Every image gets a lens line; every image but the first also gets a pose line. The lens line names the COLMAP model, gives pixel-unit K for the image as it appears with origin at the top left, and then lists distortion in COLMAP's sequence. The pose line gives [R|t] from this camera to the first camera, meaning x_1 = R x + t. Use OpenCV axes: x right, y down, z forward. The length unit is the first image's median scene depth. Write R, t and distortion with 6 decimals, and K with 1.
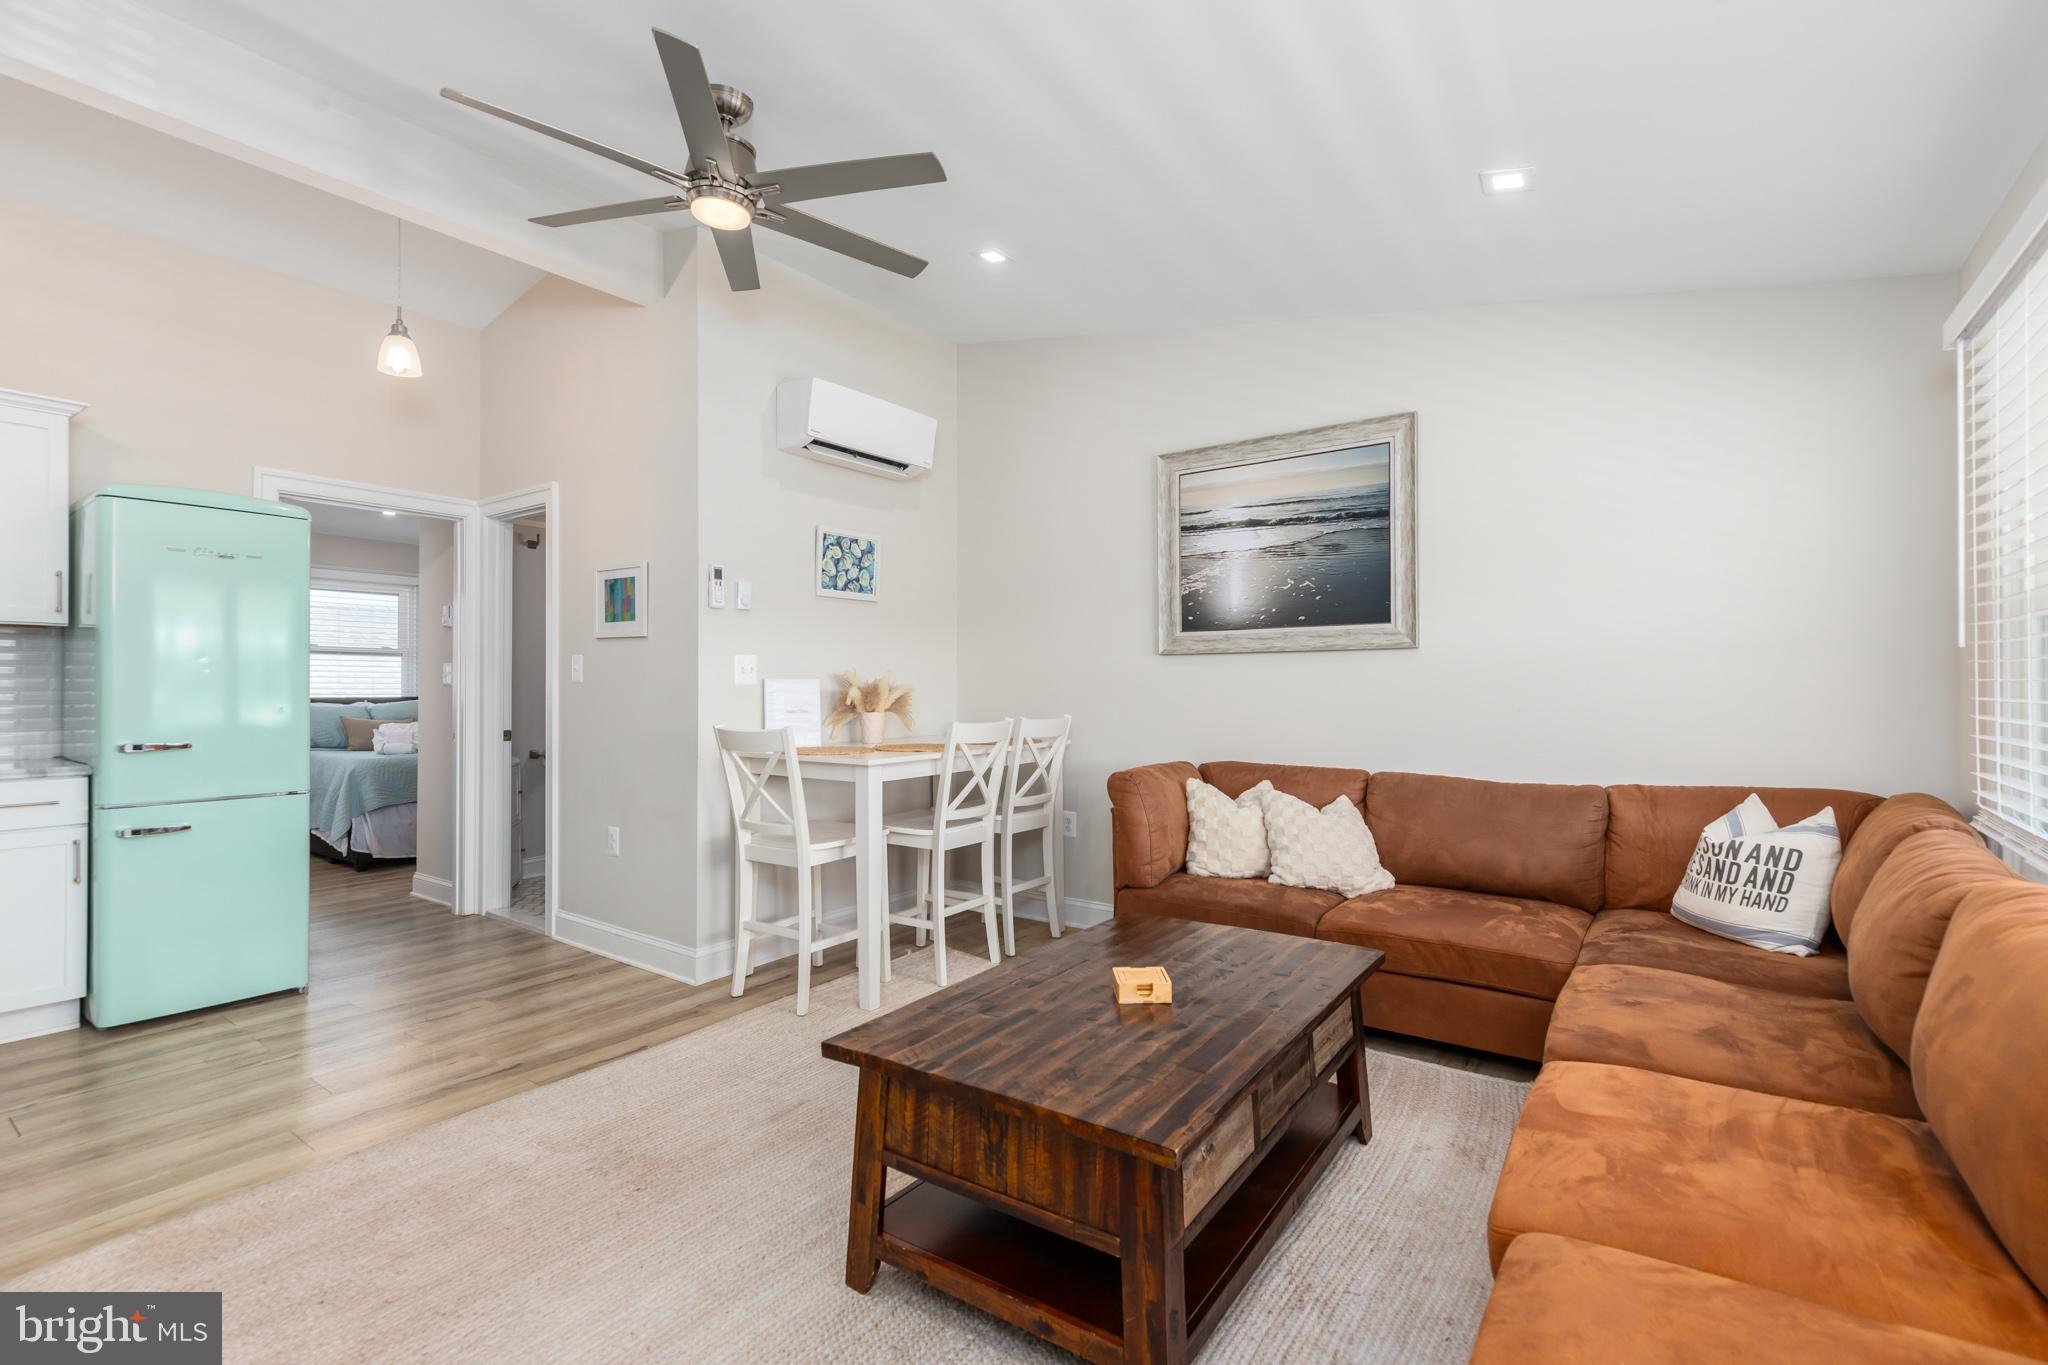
lens RADIAL K [[937.0, 0, 1014.6], [0, 937.0, 679.9], [0, 0, 1]] dist [0.000670, -0.000111]
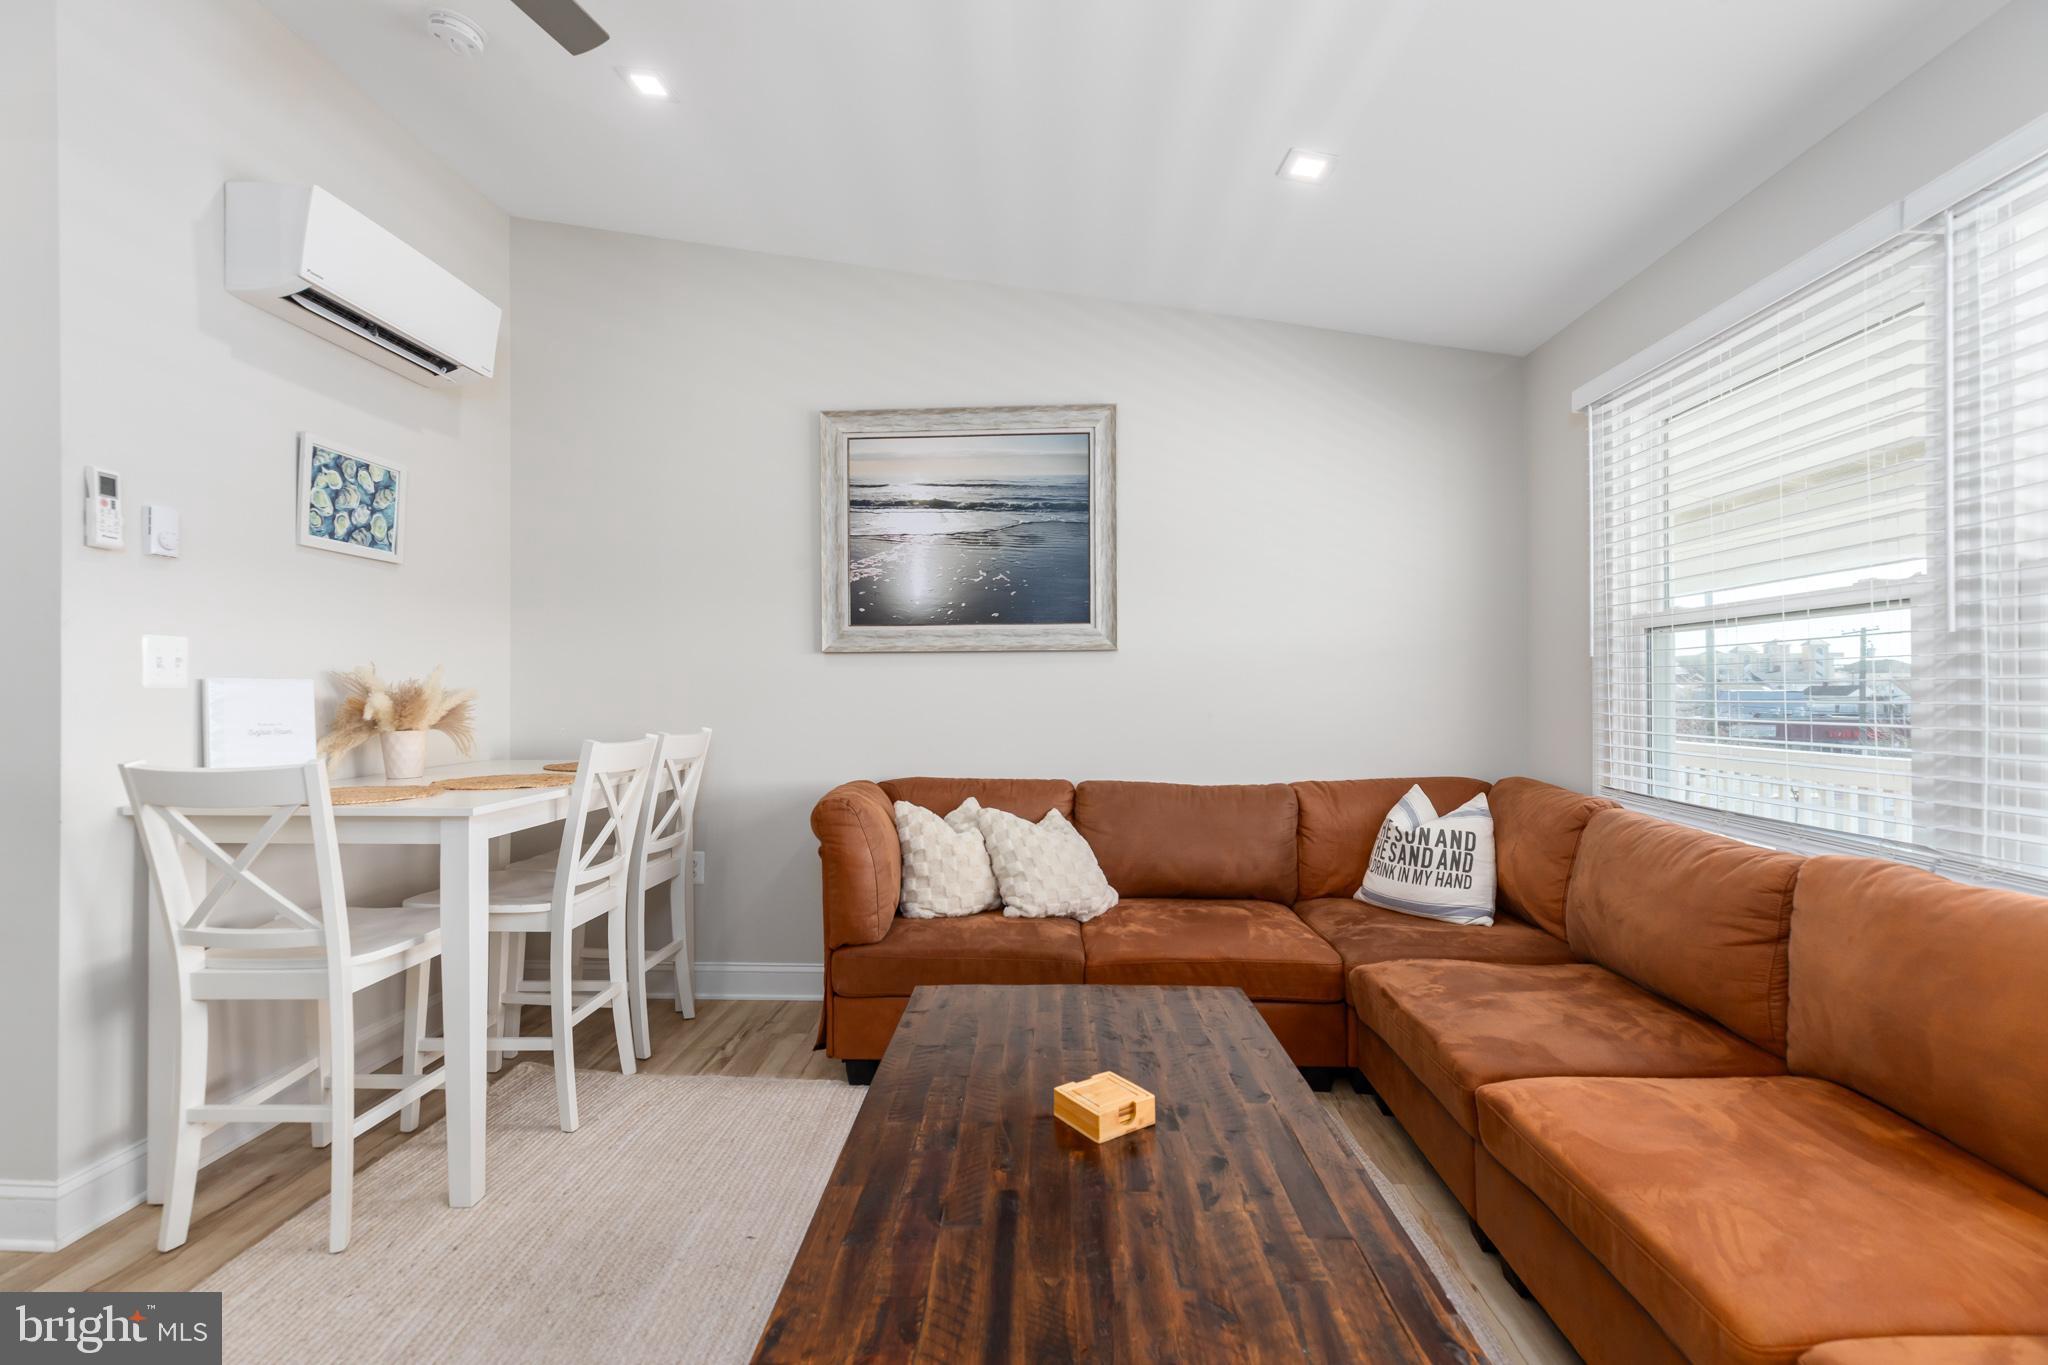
lens RADIAL K [[930.7, 0, 1025.6], [0, 930.7, 688.8], [0, 0, 1]] dist [0.002549, -0.000487]
pose [[0.832837, 0.000566, 0.553518, -0.171586], [-0.002276, 0.999995, 0.002402, 0.003183], [-0.553513, -0.003260, 0.832834, 0.246130]]
